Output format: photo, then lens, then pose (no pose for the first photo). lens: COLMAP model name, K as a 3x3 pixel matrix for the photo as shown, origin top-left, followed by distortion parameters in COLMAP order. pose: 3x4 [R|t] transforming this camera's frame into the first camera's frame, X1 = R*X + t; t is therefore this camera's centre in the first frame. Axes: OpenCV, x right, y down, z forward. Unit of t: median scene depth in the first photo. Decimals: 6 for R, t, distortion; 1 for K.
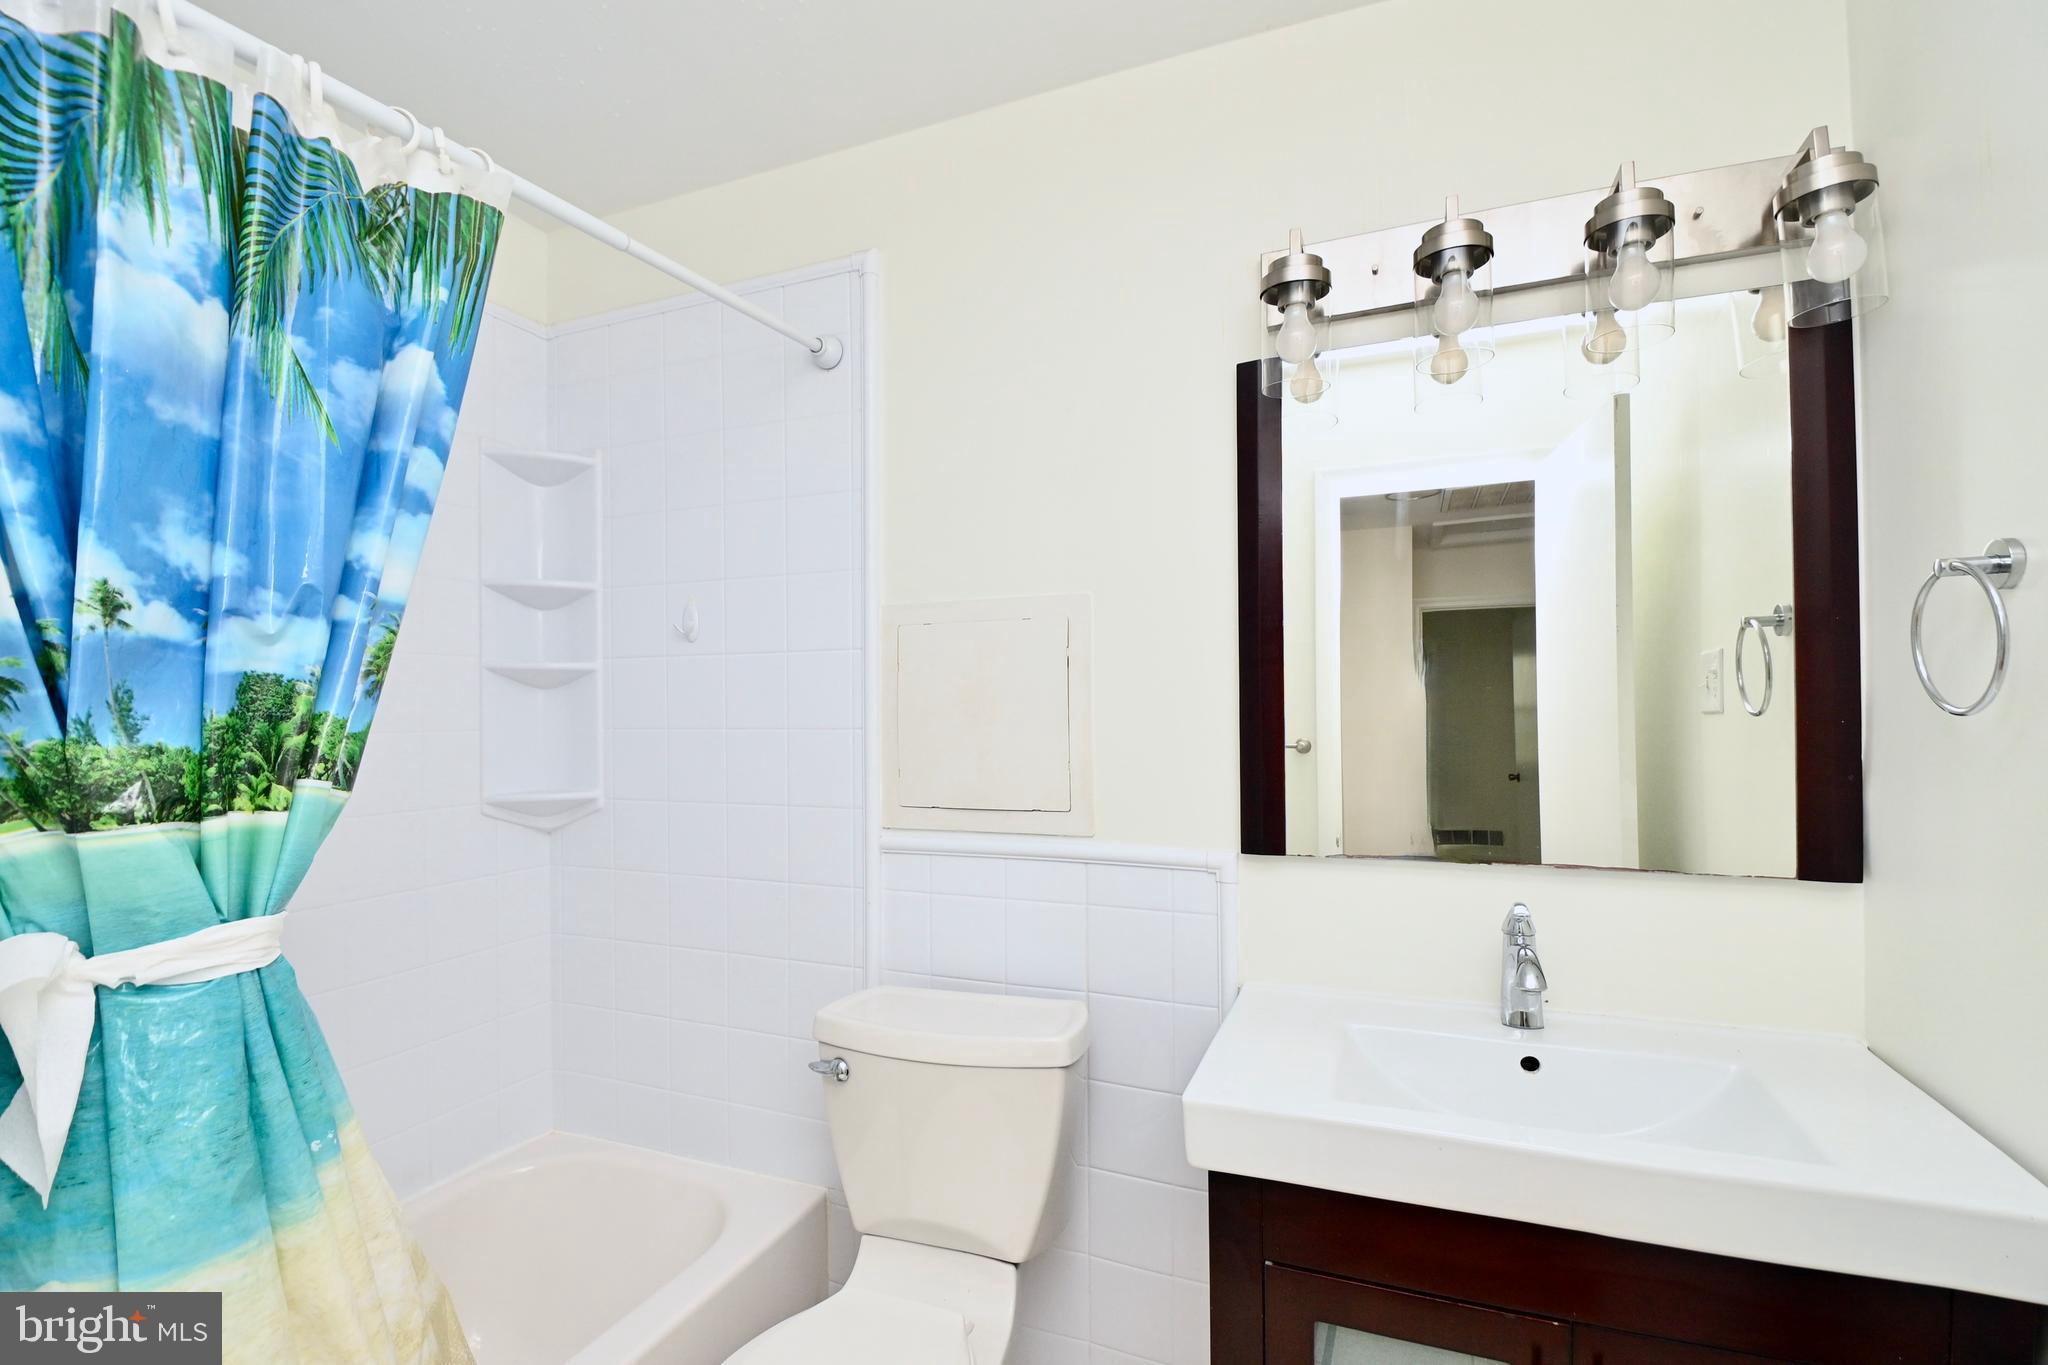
lens RADIAL K [[896.0, 0, 1039.0], [0, 896.0, 711.2], [0, 0, 1]] dist [0.016133, -0.022797]
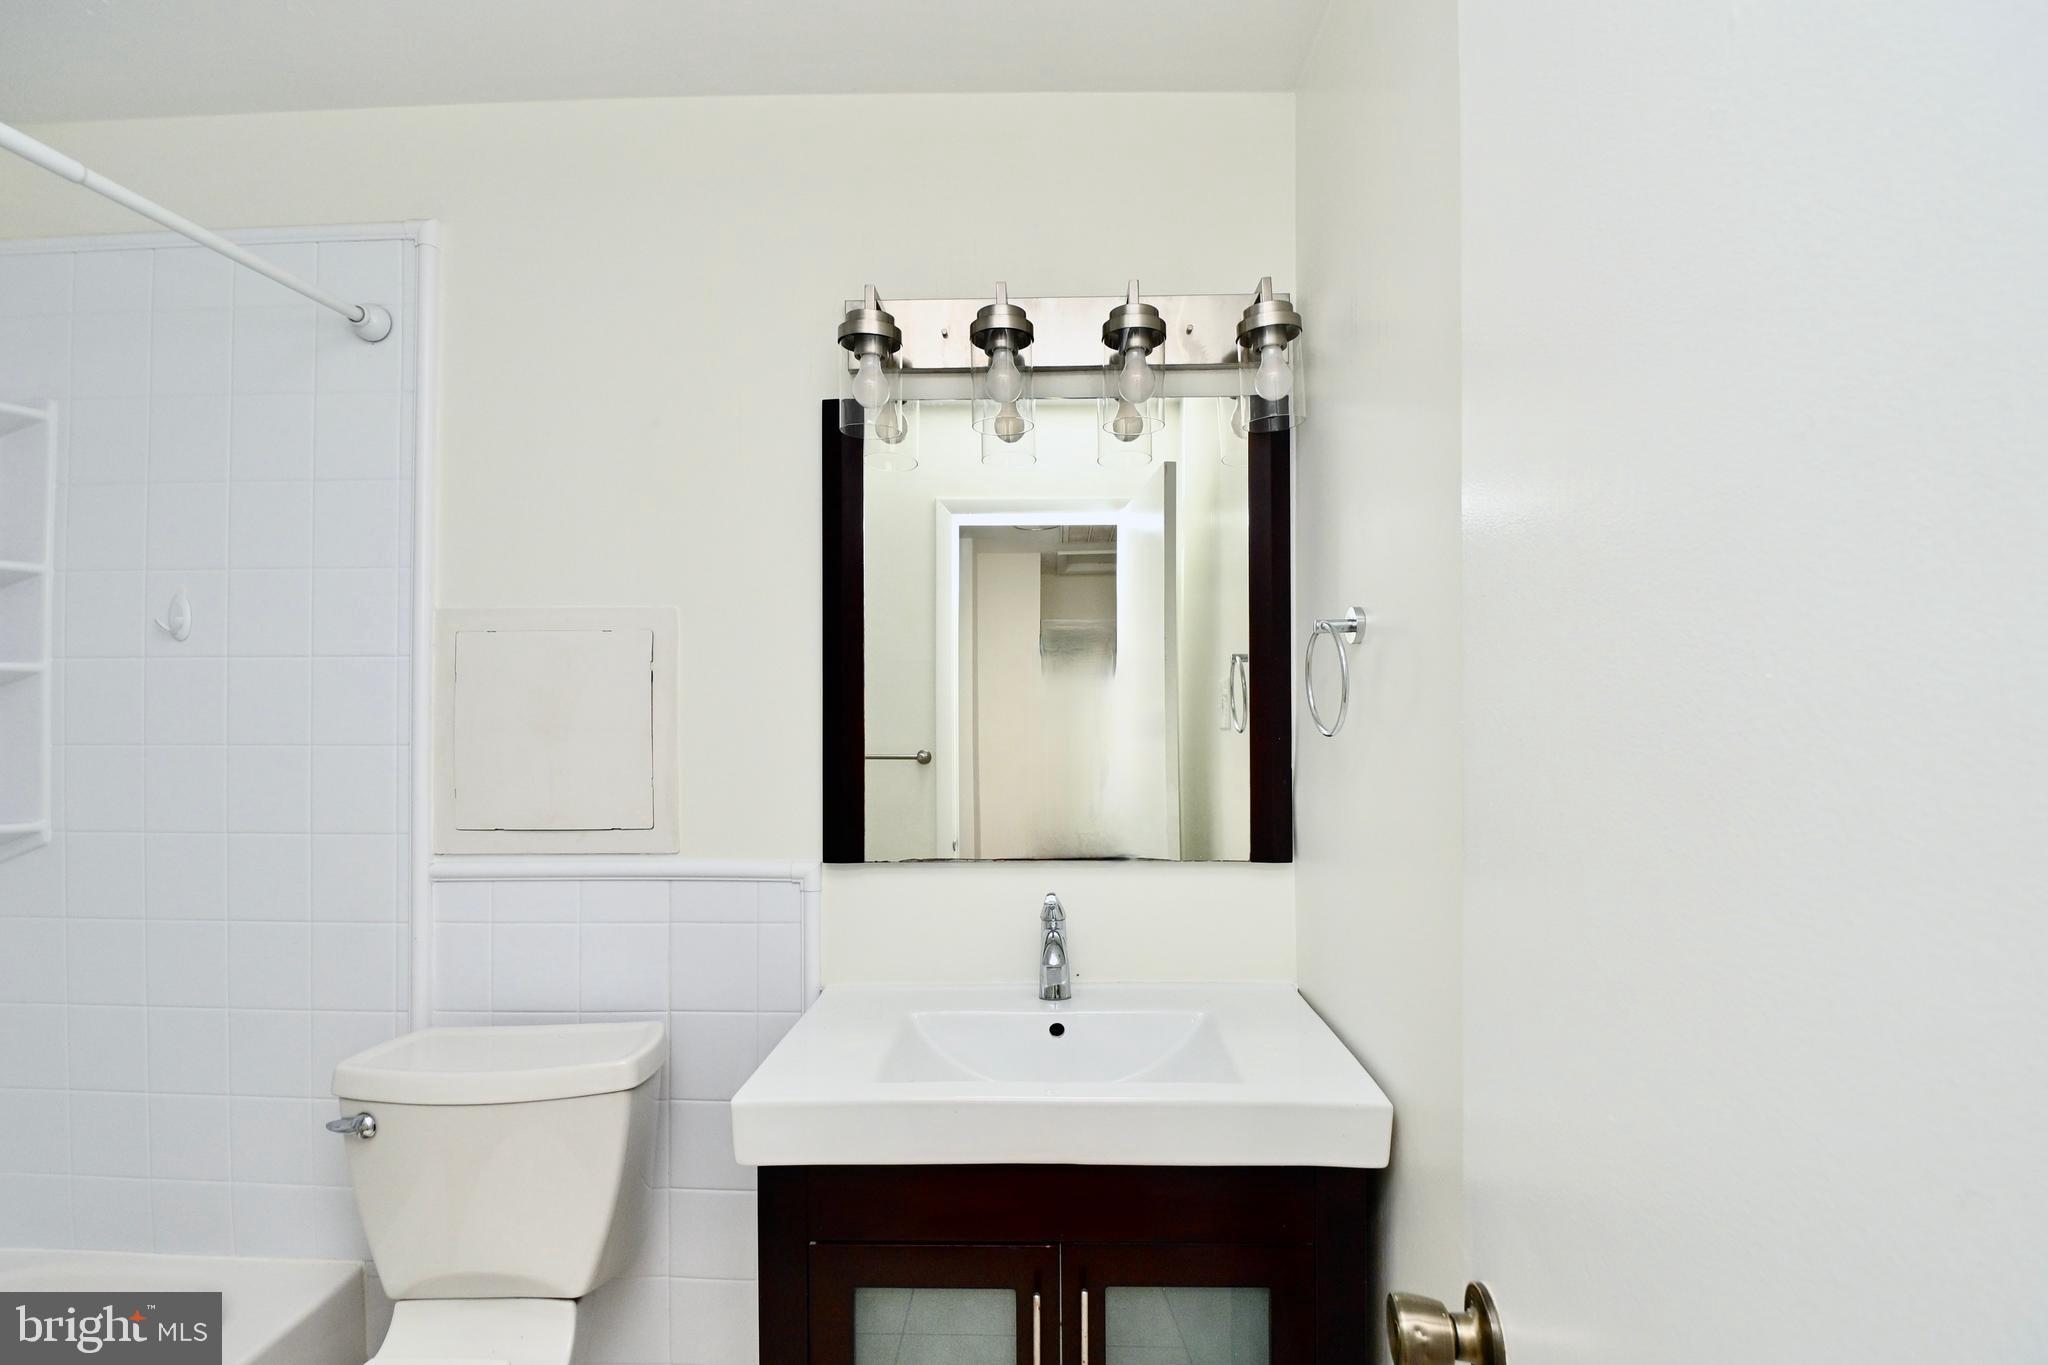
lens RADIAL K [[896.0, 0, 1039.0], [0, 896.0, 711.2], [0, 0, 1]] dist [0.016133, -0.022797]
pose [[0.935434, 0.008332, 0.353402, 0.095096], [-0.005682, 0.999947, -0.008534, -0.013013], [-0.353455, 0.005975, 0.935432, -0.084310]]
